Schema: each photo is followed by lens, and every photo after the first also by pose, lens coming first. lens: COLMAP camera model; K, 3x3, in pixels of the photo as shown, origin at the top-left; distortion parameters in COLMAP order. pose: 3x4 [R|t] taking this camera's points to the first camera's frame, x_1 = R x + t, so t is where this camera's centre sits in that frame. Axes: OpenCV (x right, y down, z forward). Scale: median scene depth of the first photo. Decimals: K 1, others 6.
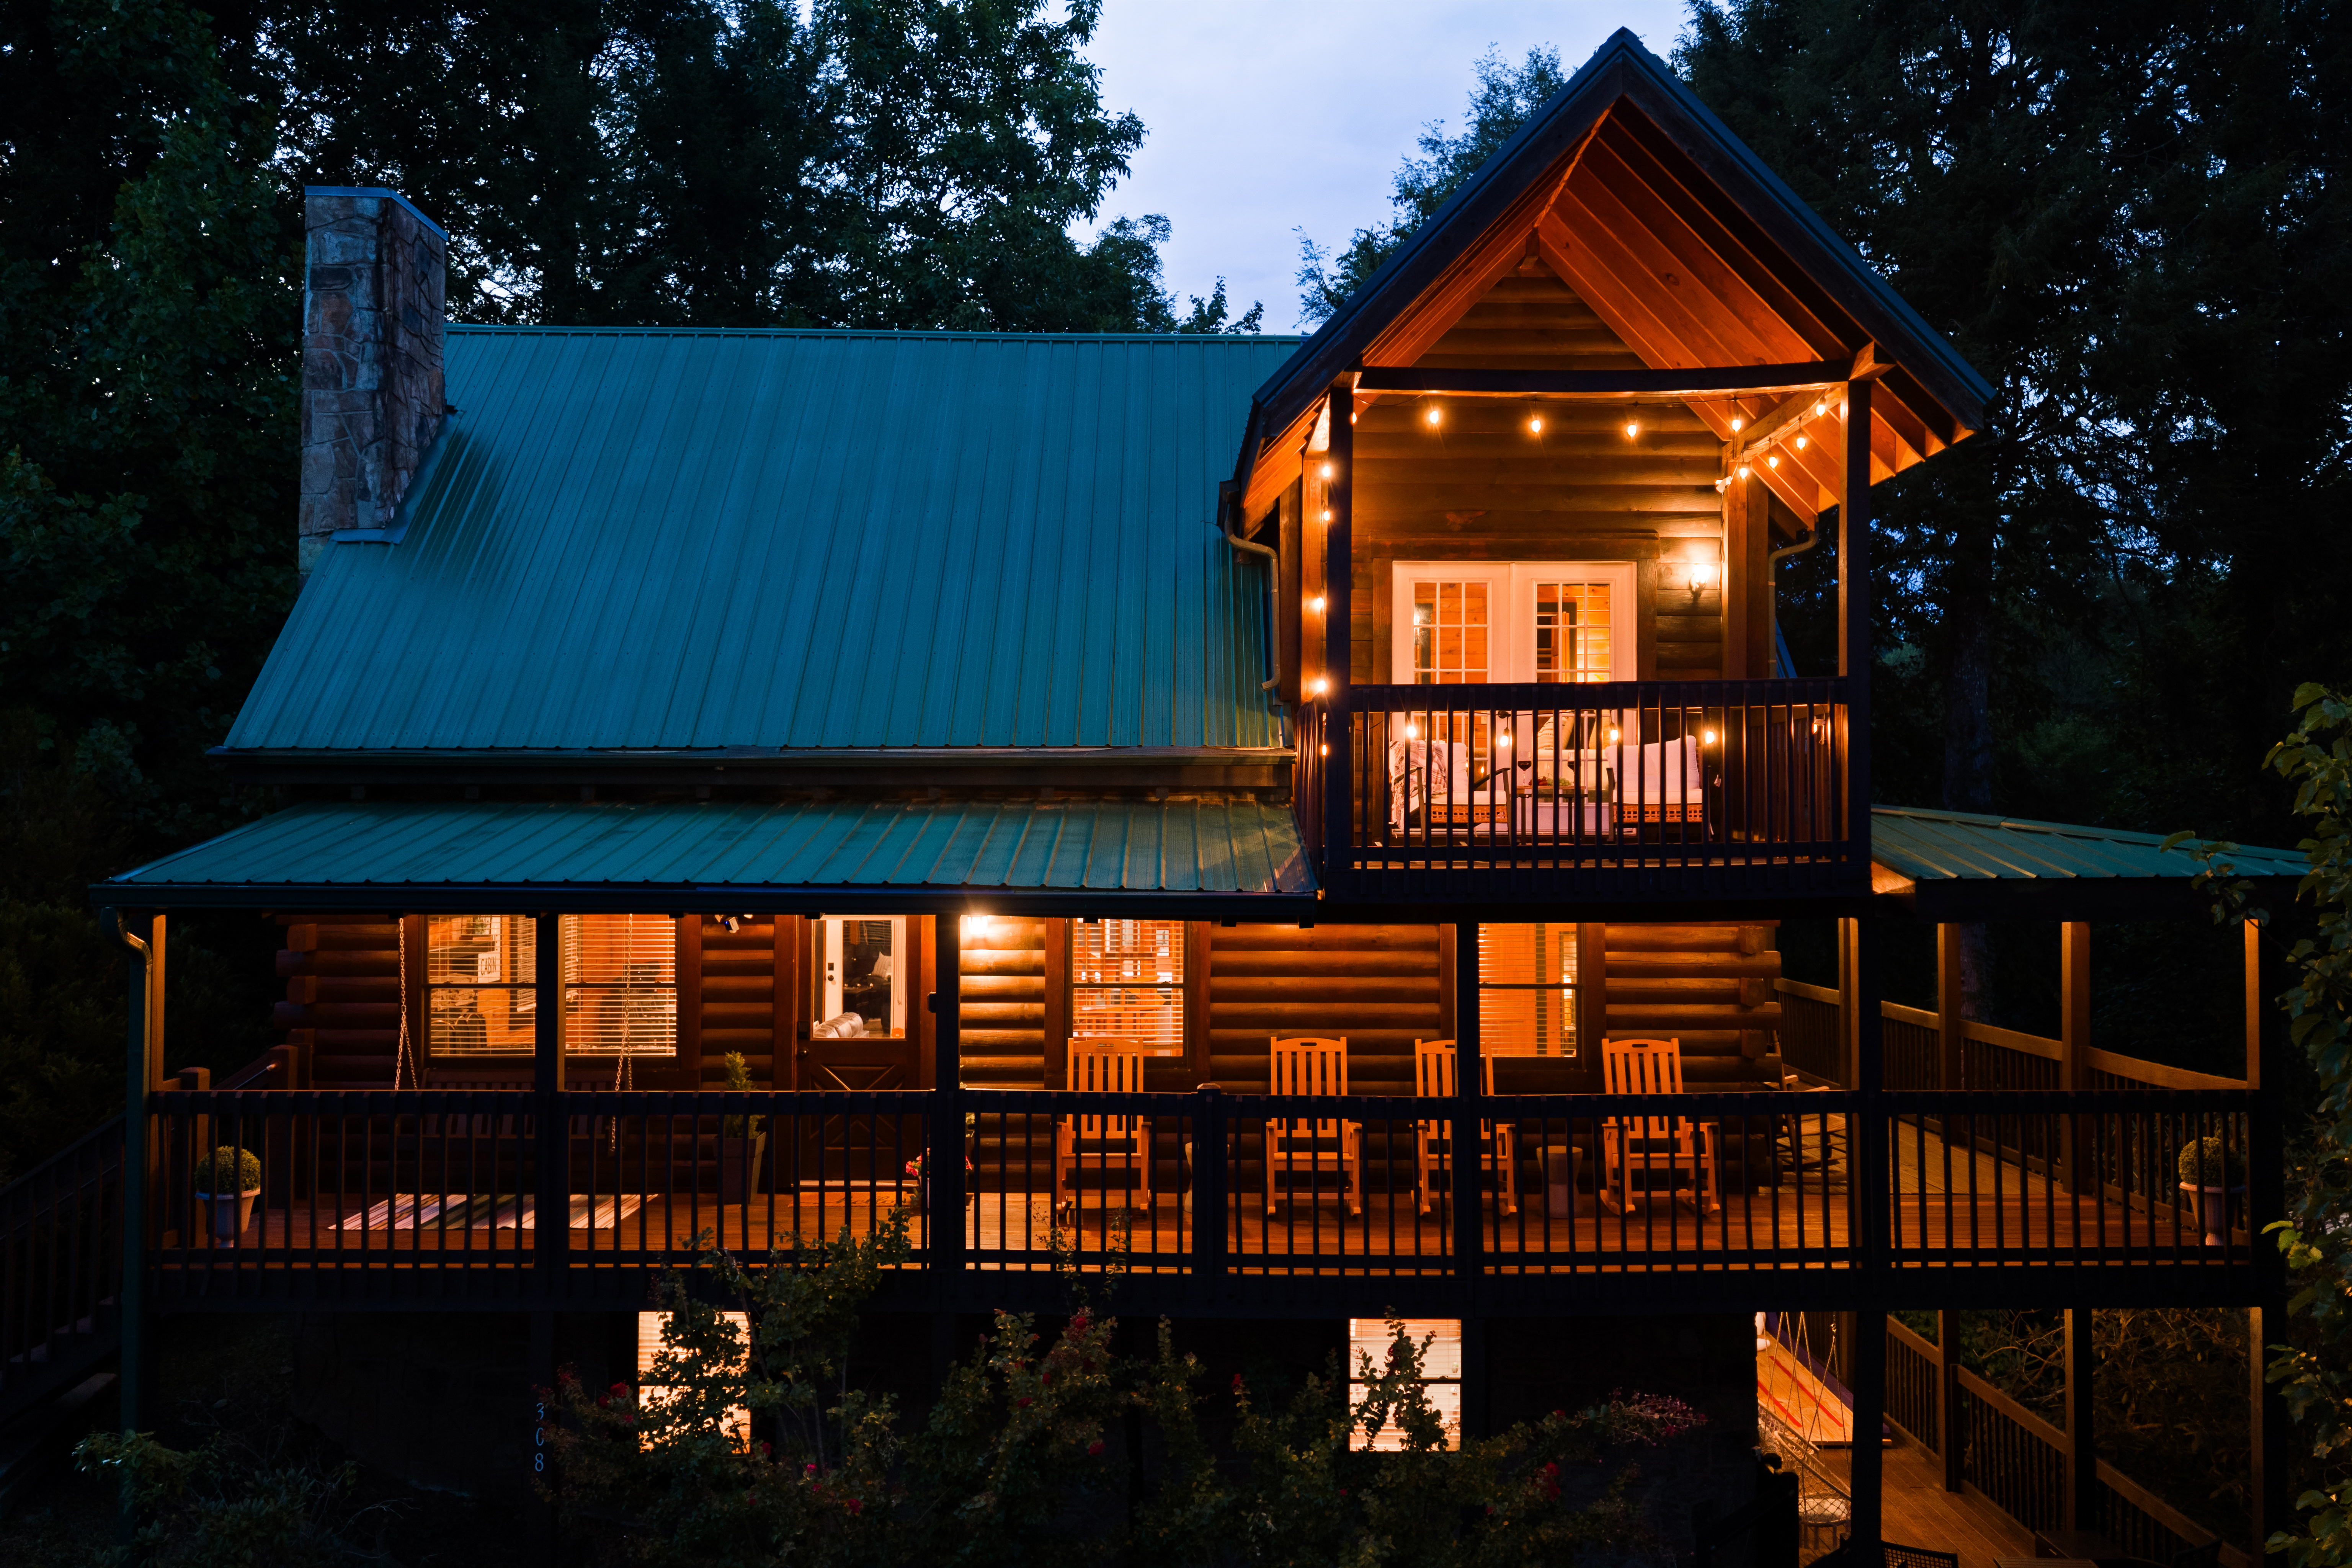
lens RADIAL K [[2011.8, 0, 1181.3], [0, 2011.8, 784.3], [0, 0, 1]] dist [0.019810, -0.007811]
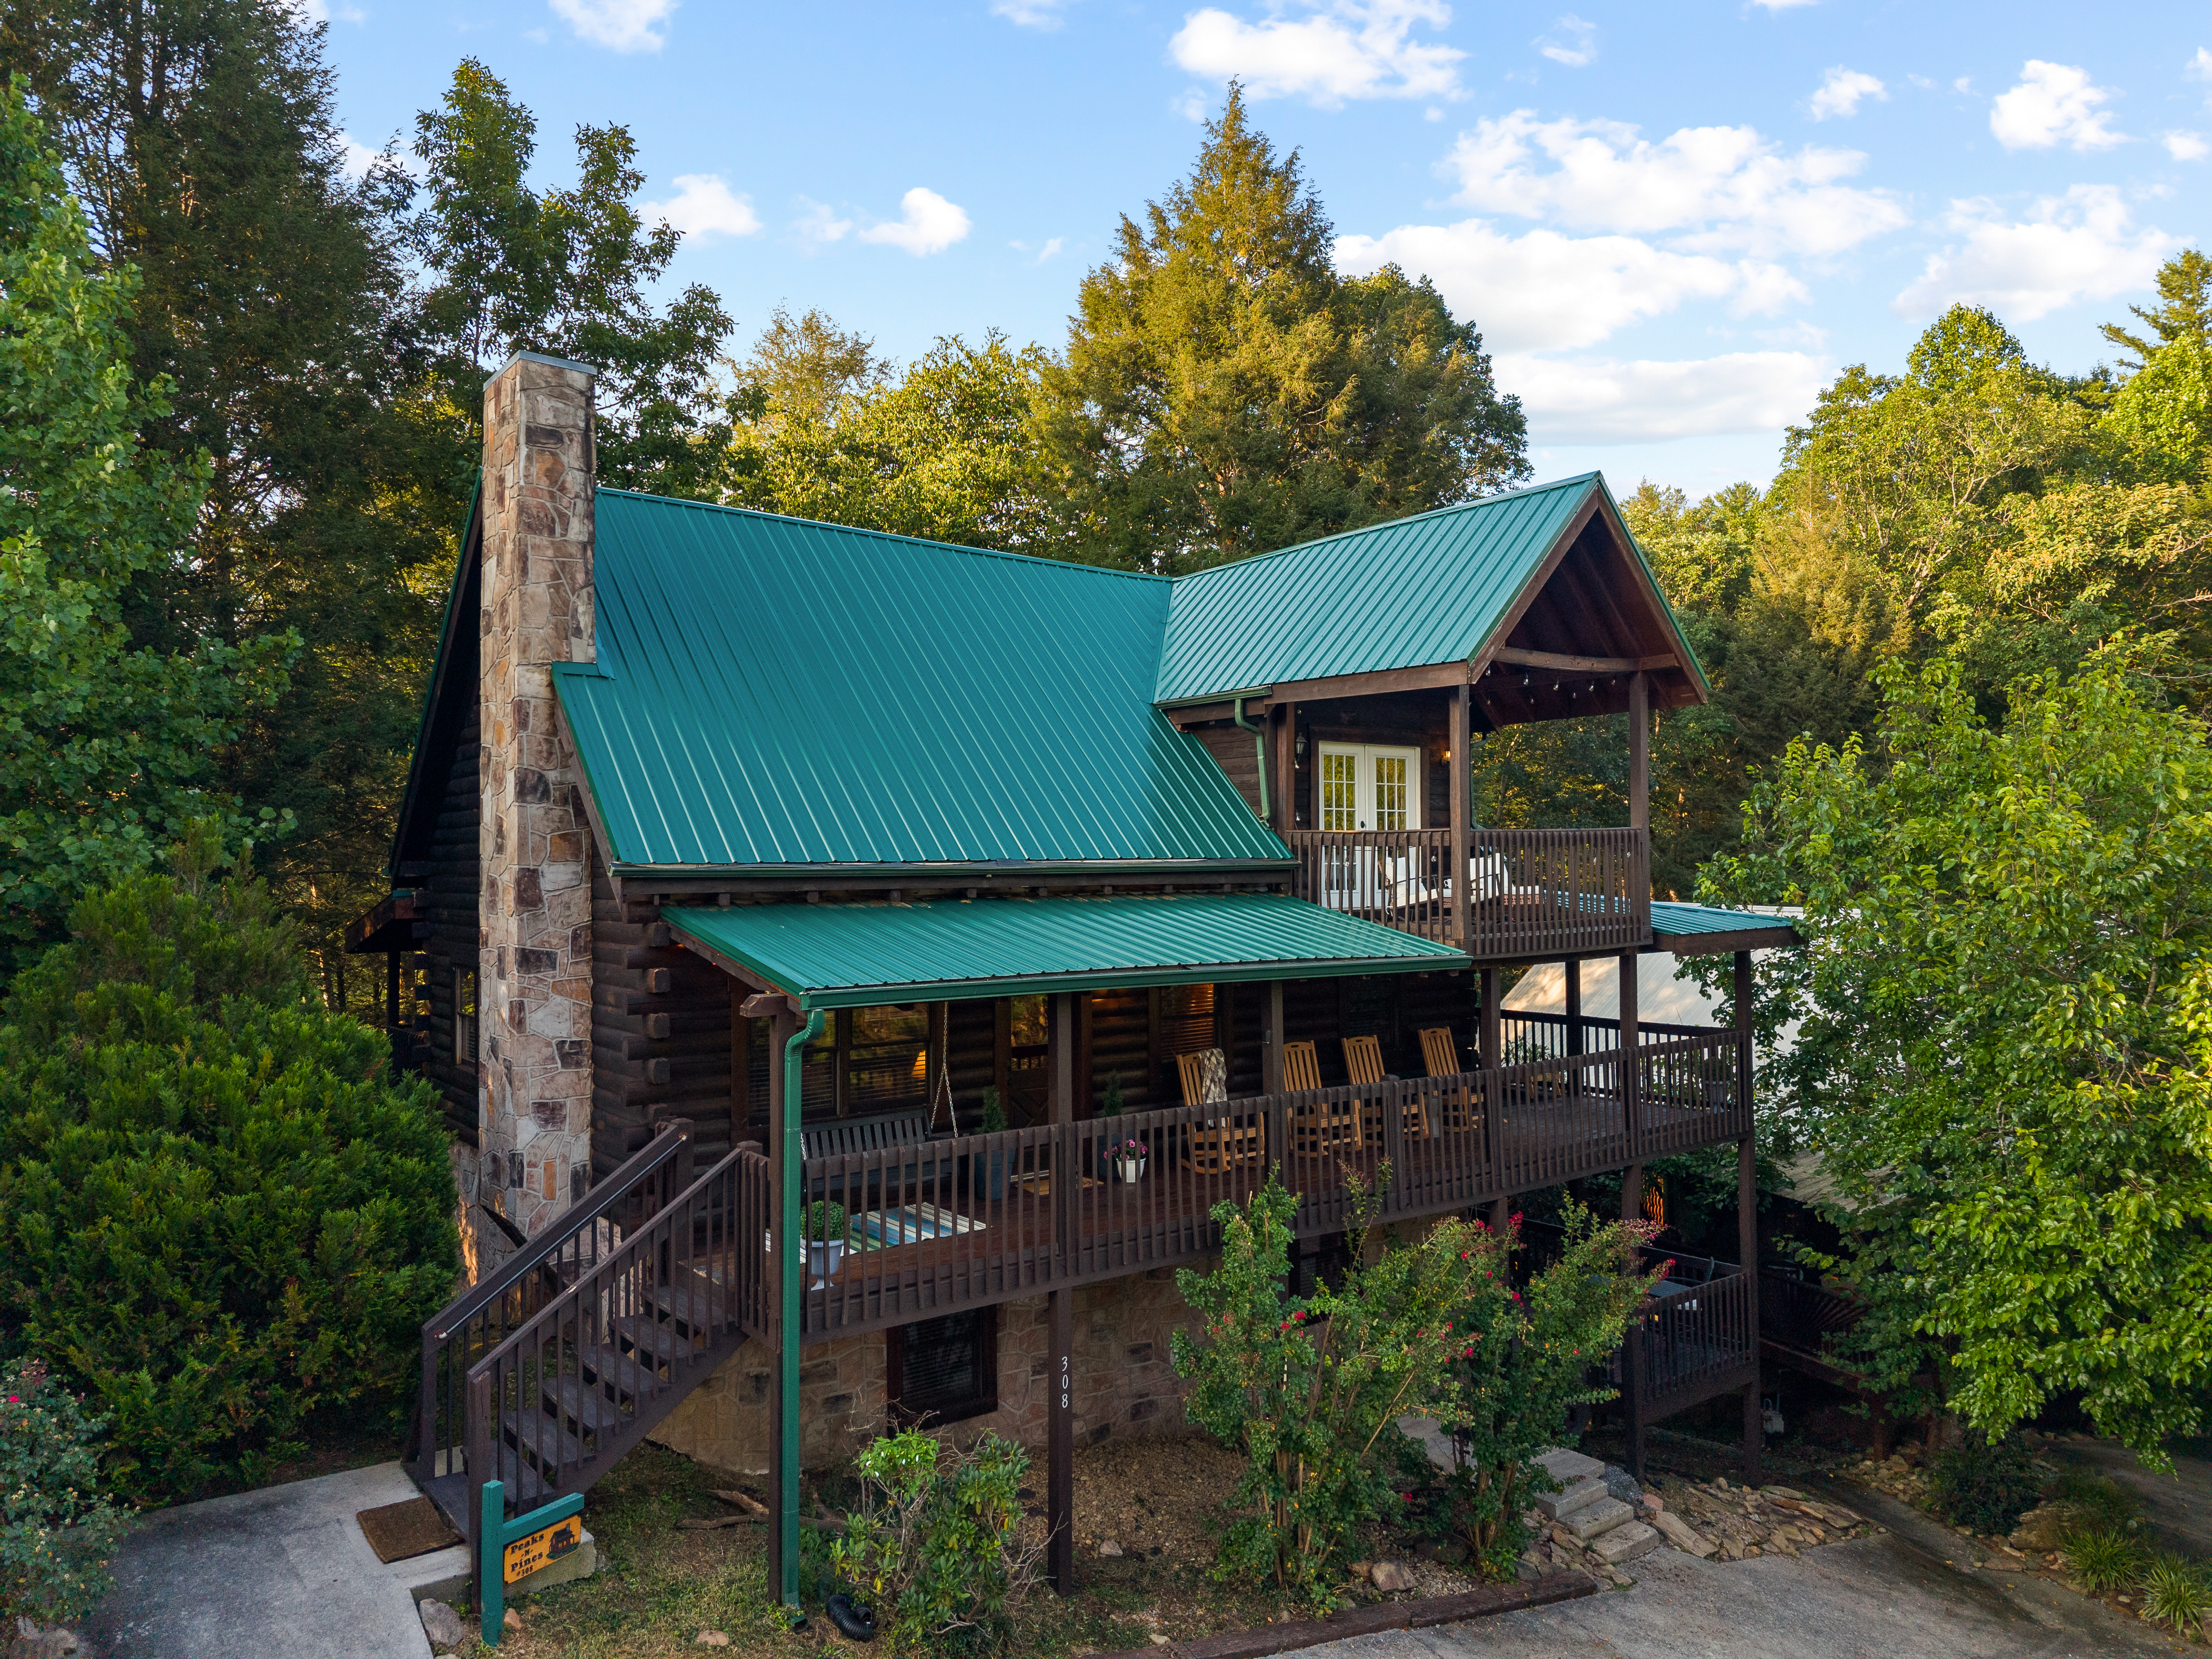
lens RADIAL K [[1534.7, 0, 1100.5], [0, 1534.7, 830.3], [0, 0, 1]] dist [0.028718, 0.002900]
pose [[0.788730, 0.005559, 0.614715, -0.775809], [-0.006780, 0.999977, -0.000344, -0.037159], [-0.614703, -0.003897, 0.788749, 0.146036]]
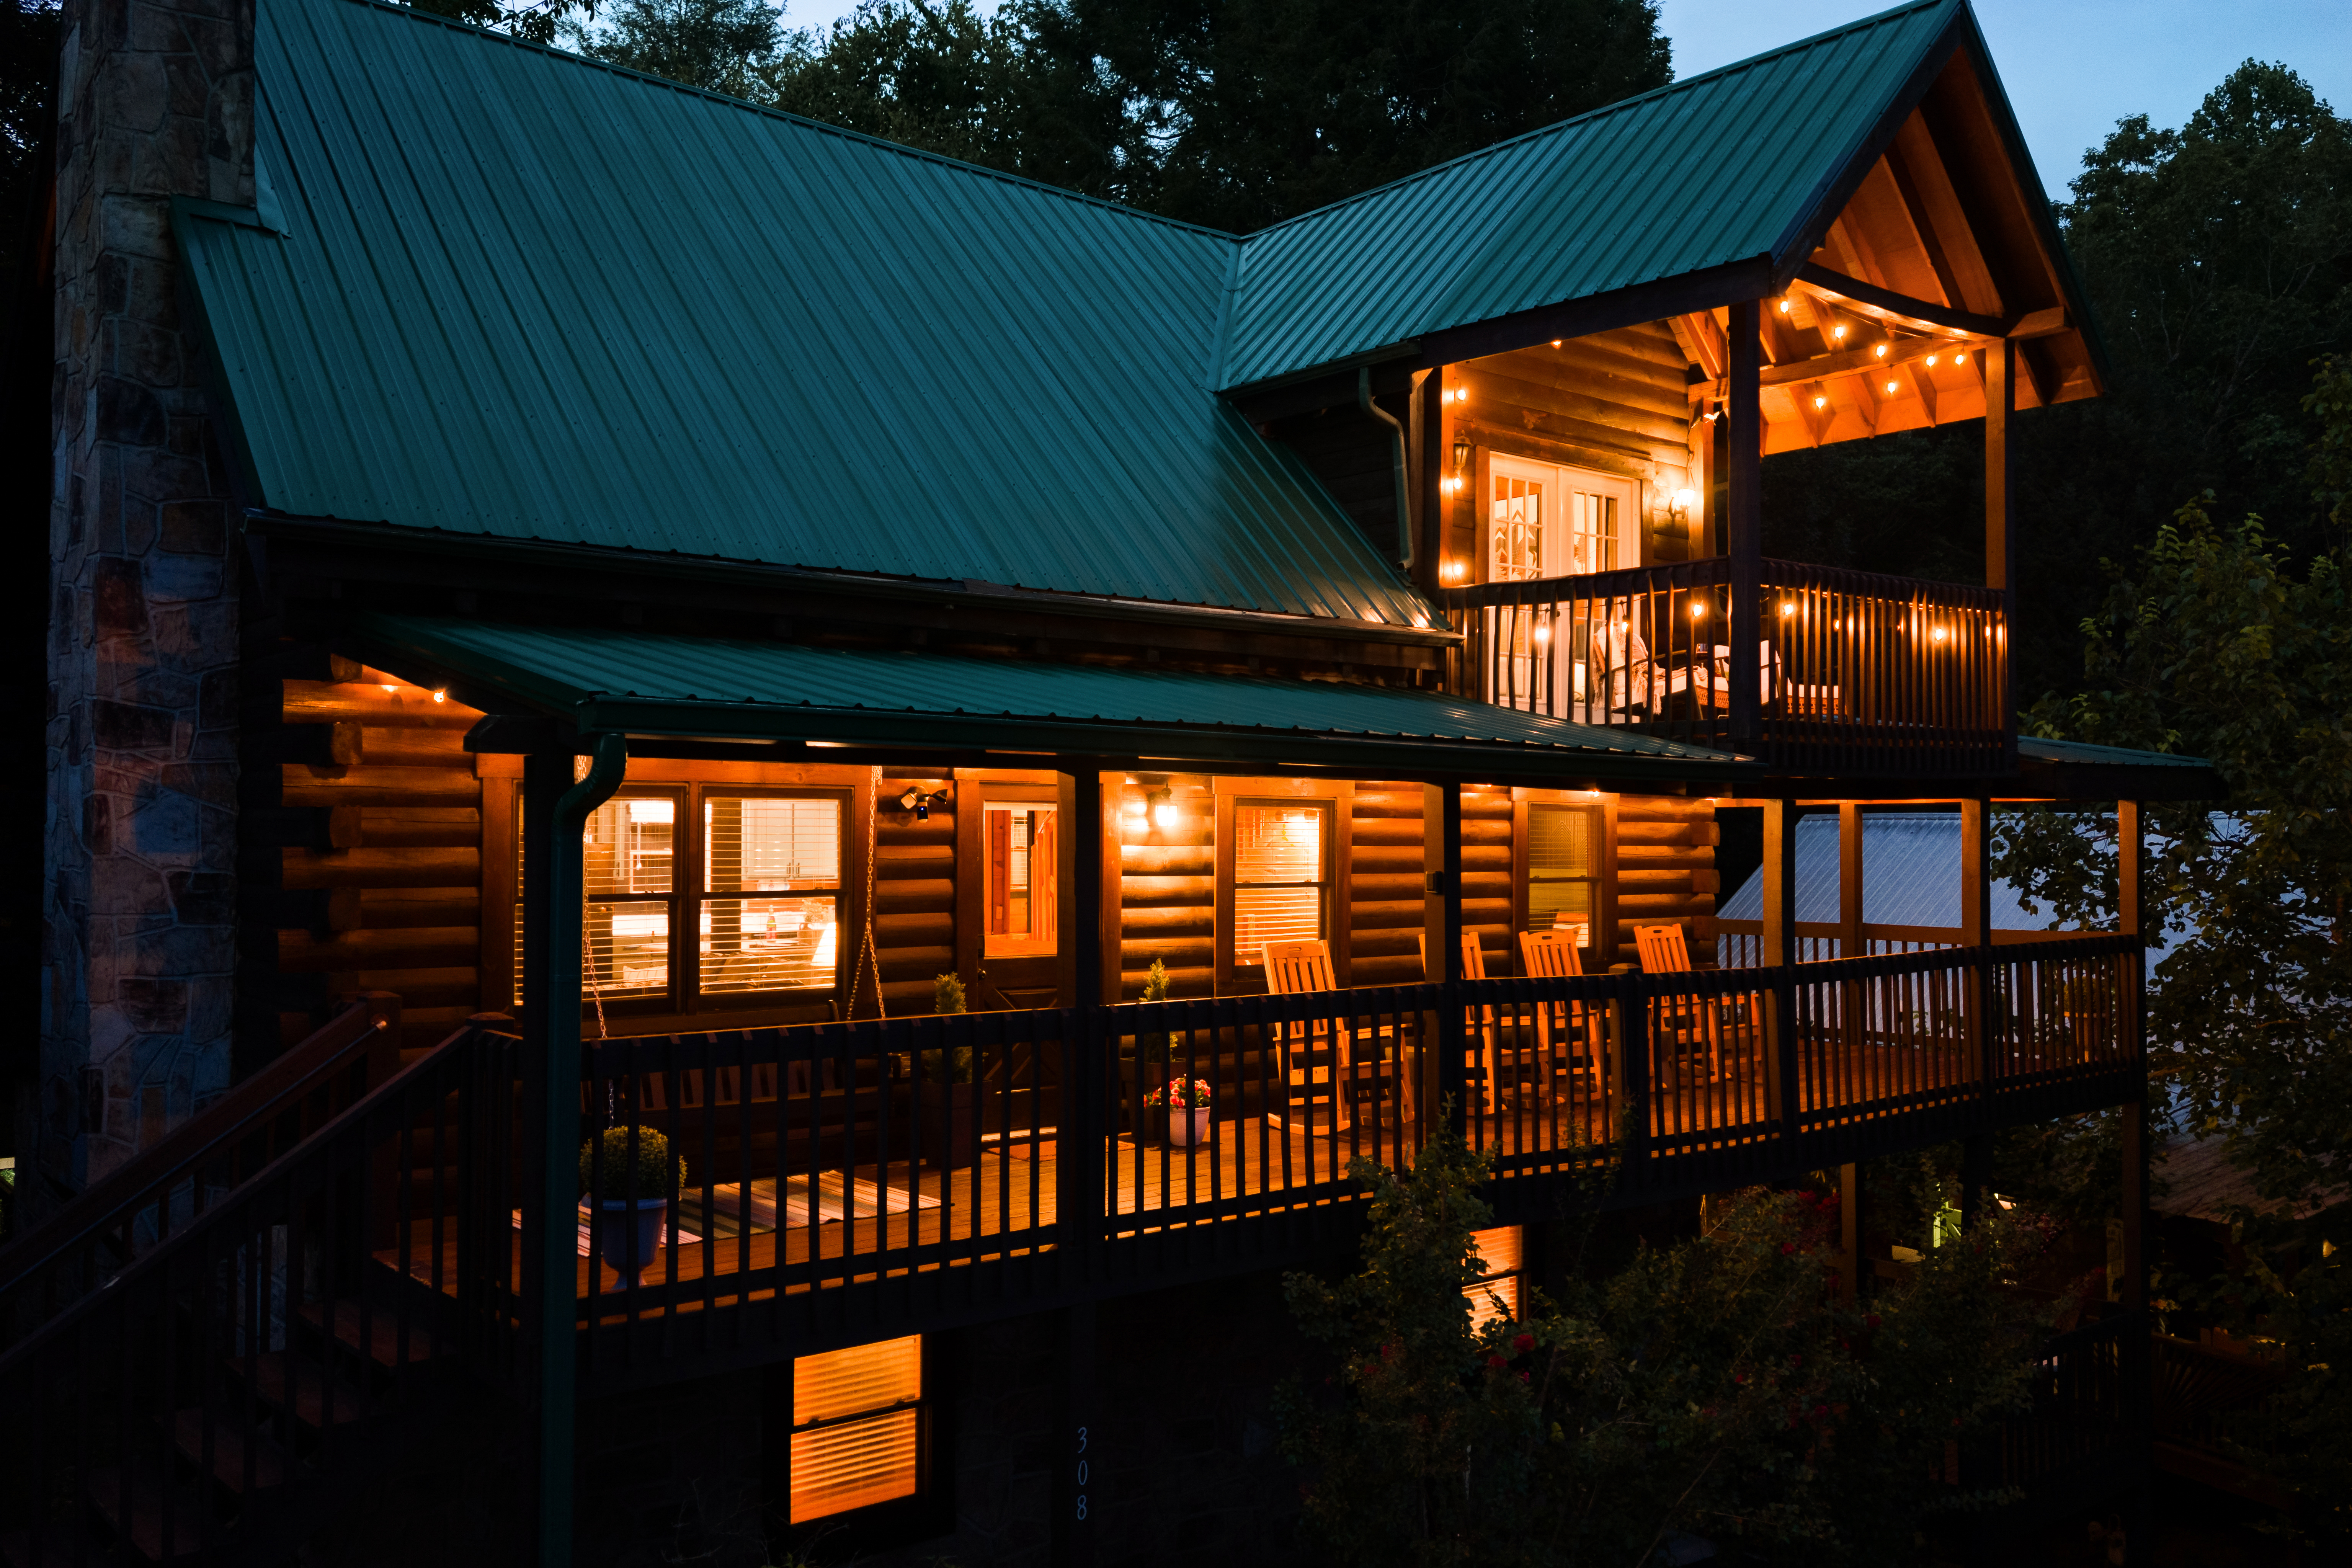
lens RADIAL K [[2011.8, 0, 1184.6], [0, 2011.8, 784.9], [0, 0, 1]] dist [0.019810, -0.007811]
pose [[0.757641, 0.017179, 0.652446, -0.646436], [-0.018485, 0.999817, -0.004860, 0.060471], [-0.652410, -0.008378, 0.757820, 0.345267]]
